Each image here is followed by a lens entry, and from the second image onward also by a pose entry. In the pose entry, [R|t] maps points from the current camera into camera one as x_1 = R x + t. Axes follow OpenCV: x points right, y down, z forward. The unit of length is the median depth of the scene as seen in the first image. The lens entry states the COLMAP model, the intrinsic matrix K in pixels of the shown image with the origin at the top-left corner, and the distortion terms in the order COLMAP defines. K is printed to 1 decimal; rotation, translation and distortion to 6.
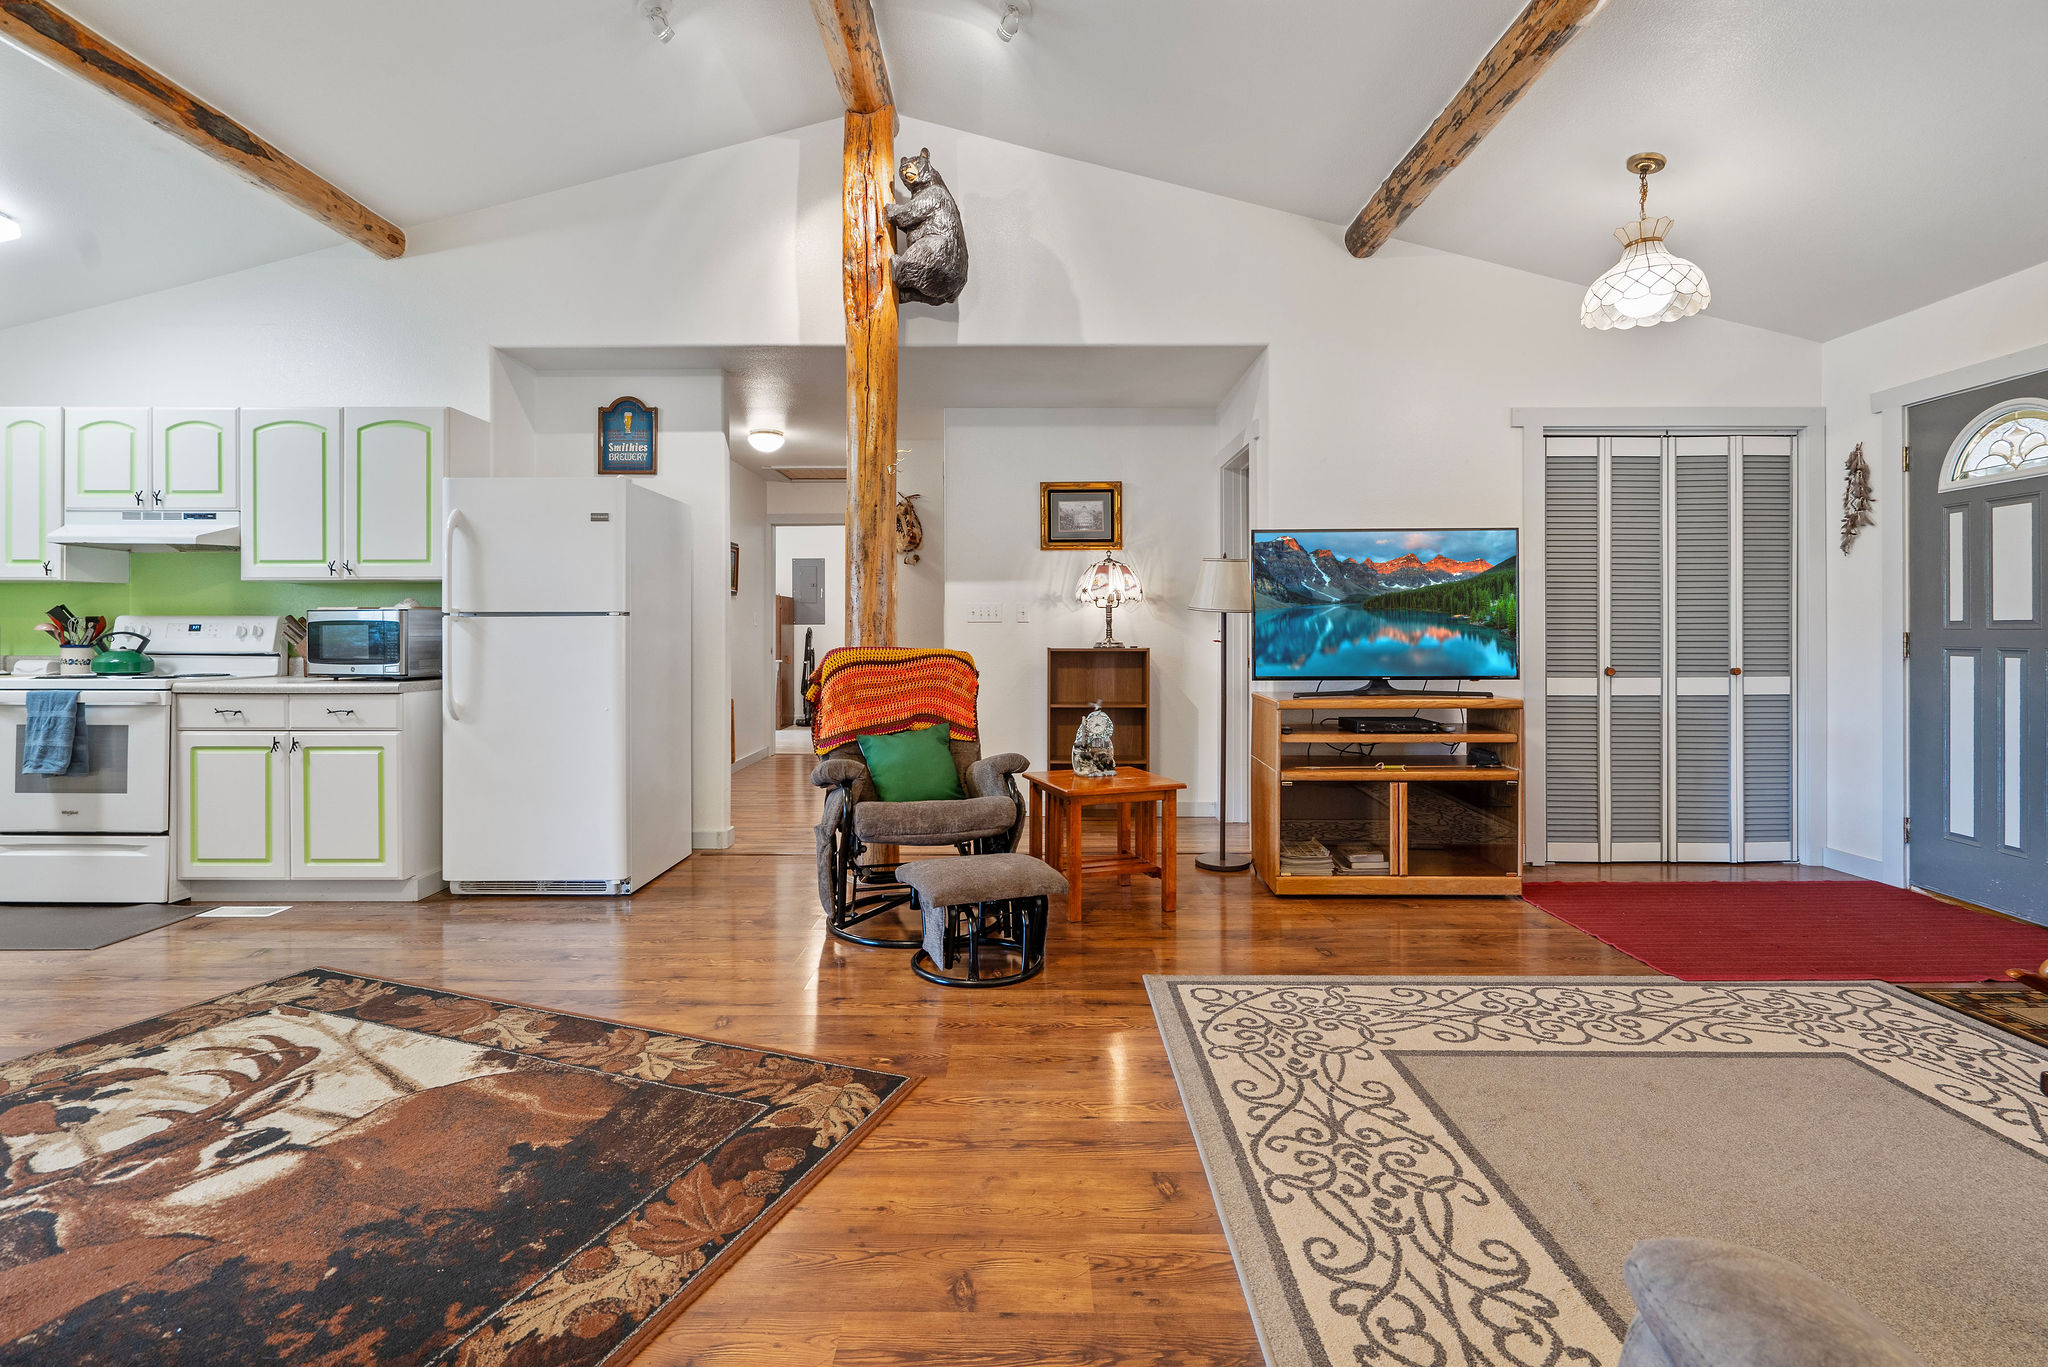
lens RADIAL K [[971.6, 0, 981.4], [0, 971.6, 633.5], [0, 0, 1]] dist [-0.001726, 0.002297]
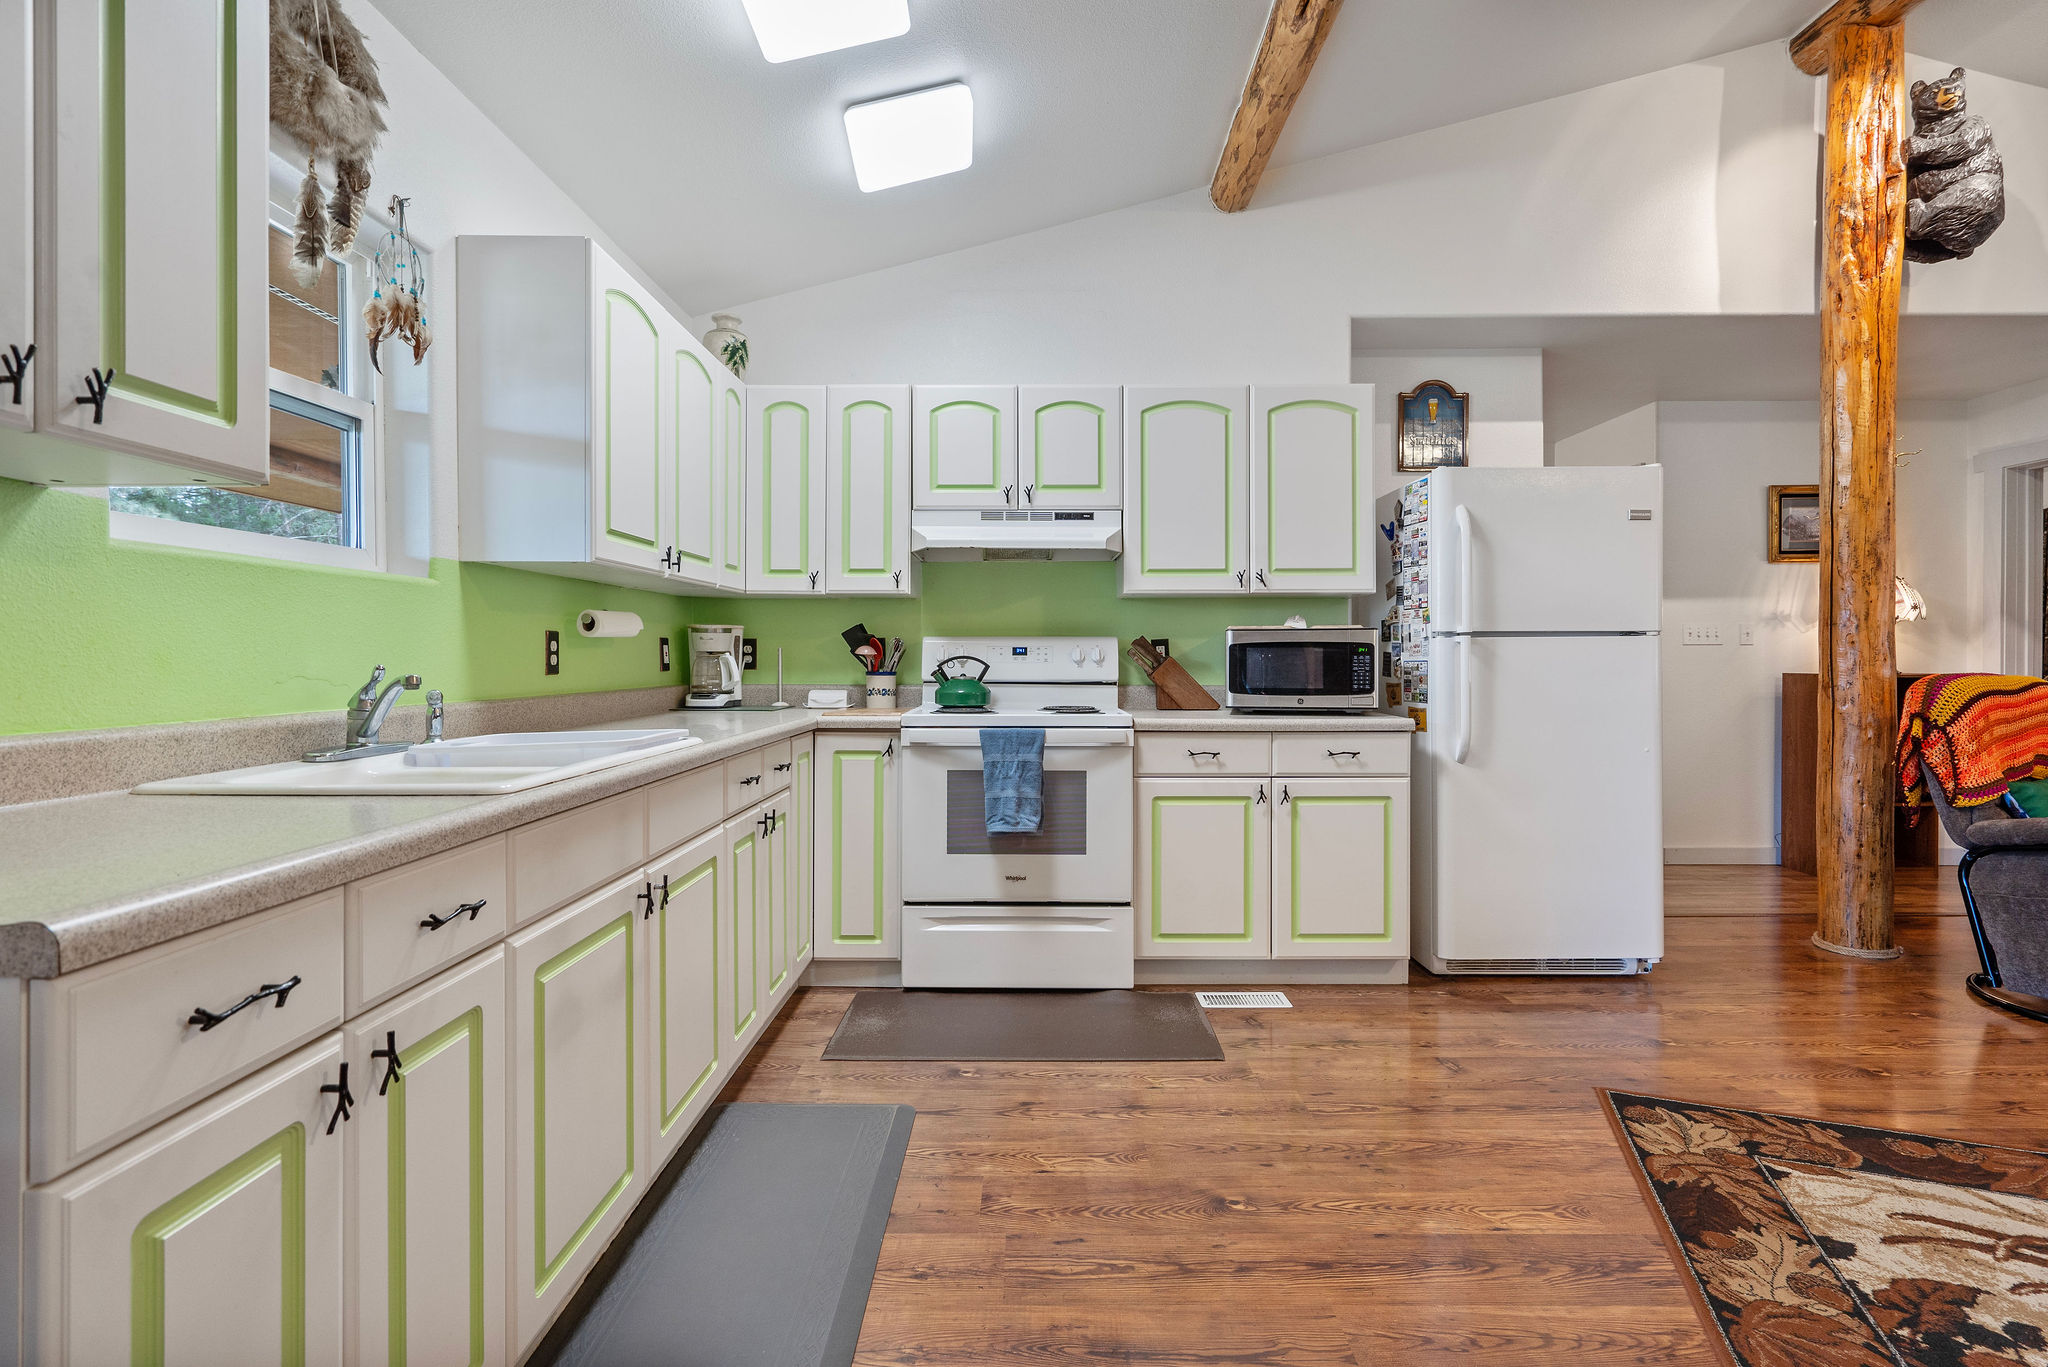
lens RADIAL K [[971.6, 0, 1040.3], [0, 971.6, 664.0], [0, 0, 1]] dist [-0.001726, 0.002297]
pose [[0.999992, -0.001214, 0.003681, -0.919603], [0.001190, 0.999980, 0.006276, -0.000215], [-0.003688, -0.006272, 0.999974, 0.188159]]
